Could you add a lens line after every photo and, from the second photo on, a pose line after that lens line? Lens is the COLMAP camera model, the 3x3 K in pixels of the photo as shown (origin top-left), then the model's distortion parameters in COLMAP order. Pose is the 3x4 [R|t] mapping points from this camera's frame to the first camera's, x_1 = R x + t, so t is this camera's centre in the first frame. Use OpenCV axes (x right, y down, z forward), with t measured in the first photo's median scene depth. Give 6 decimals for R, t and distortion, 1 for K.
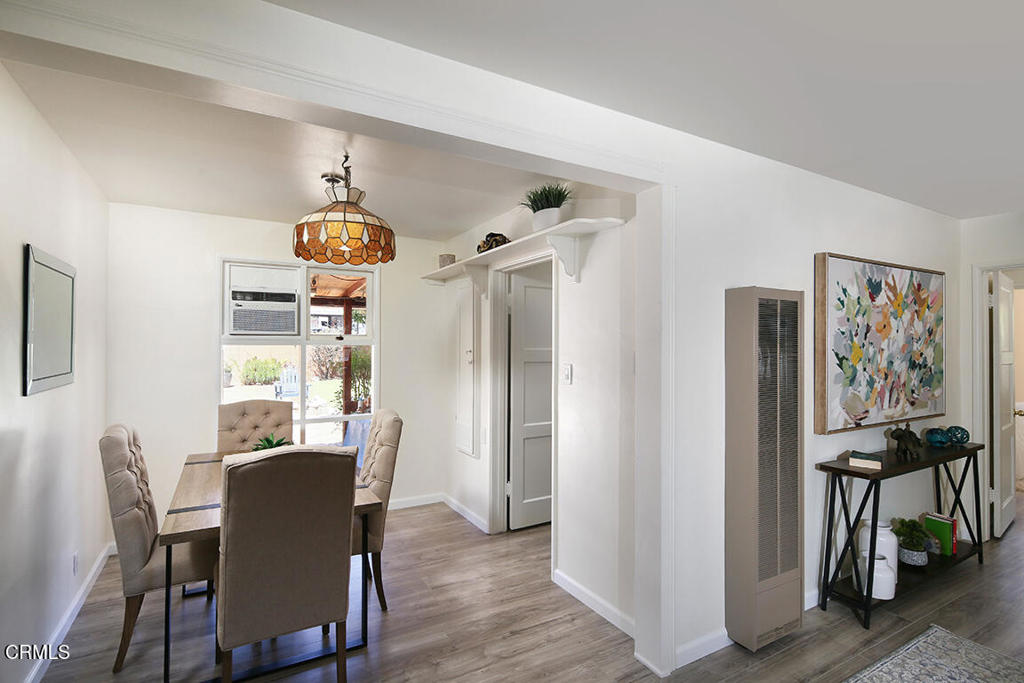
lens RADIAL K [[503.4, 0, 506.9], [0, 503.4, 346.3], [0, 0, 1]] dist [0.005516, -0.005730]
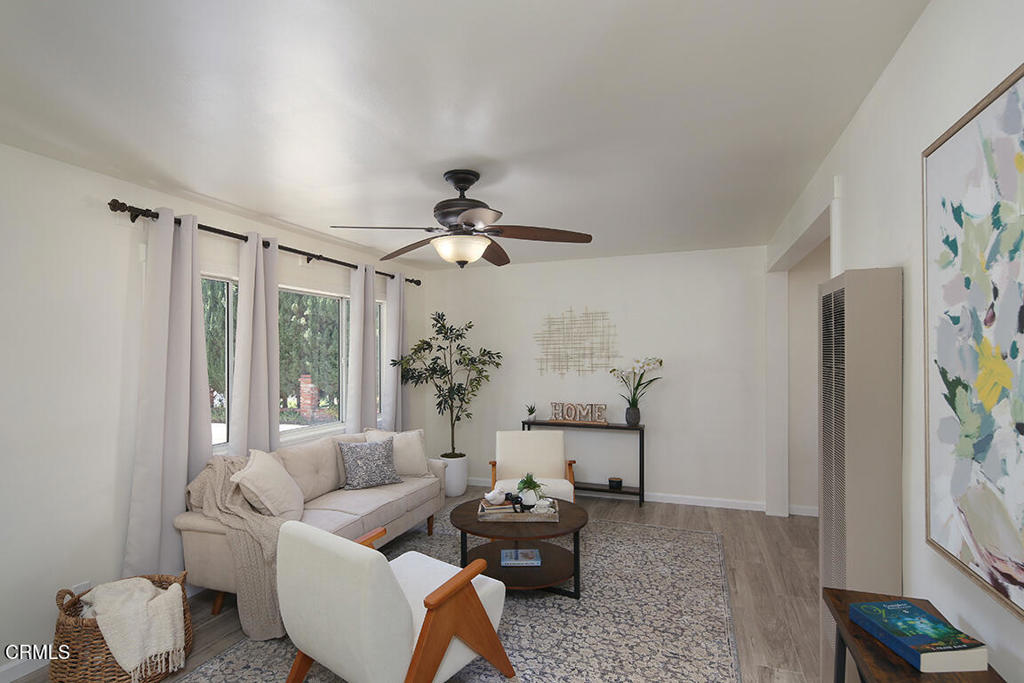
lens RADIAL K [[503.4, 0, 510.6], [0, 503.4, 342.2], [0, 0, 1]] dist [0.005516, -0.005730]
pose [[-0.760231, -0.016346, -0.649447, 1.173727], [-0.001140, 0.999715, -0.023828, 0.001256], [0.649652, -0.017375, -0.760033, 1.056098]]
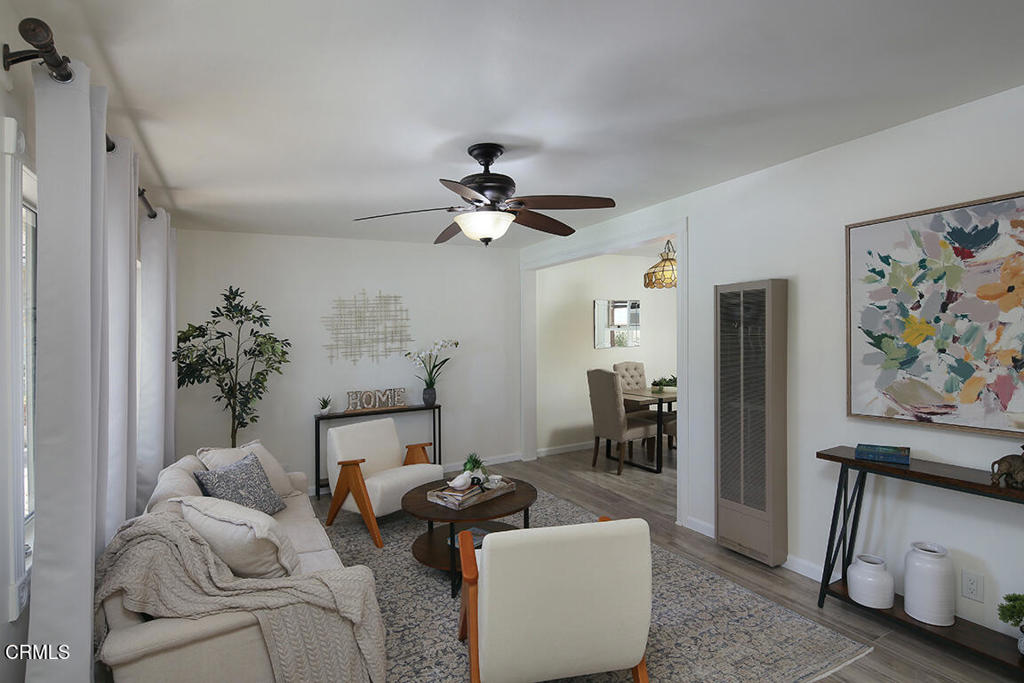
lens RADIAL K [[503.4, 0, 507.8], [0, 503.4, 335.2], [0, 0, 1]] dist [0.005516, -0.005730]
pose [[-0.020708, -0.002777, -0.999782, 1.525911], [0.027662, 0.999612, -0.003349, 0.006294], [0.999403, -0.027725, -0.020623, 0.363254]]
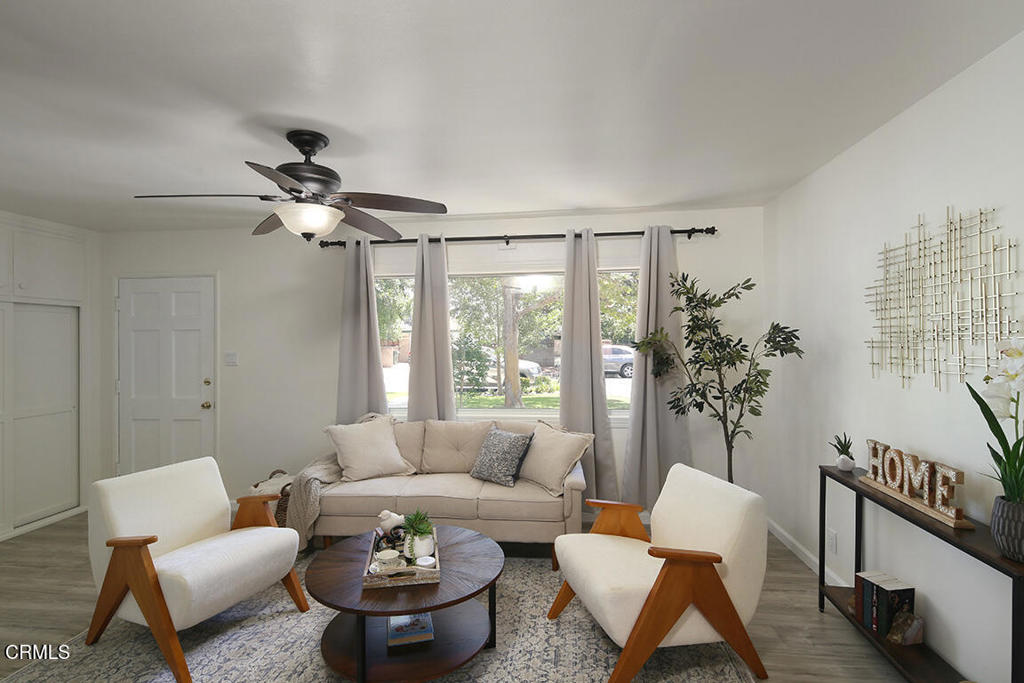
lens RADIAL K [[503.4, 0, 510.5], [0, 503.4, 343.1], [0, 0, 1]] dist [0.005516, -0.005730]
pose [[-0.806242, 0.002218, 0.591582, -0.089730], [0.010387, 0.999892, 0.010406, 0.005550], [-0.591495, 0.014535, -0.806177, 0.773063]]
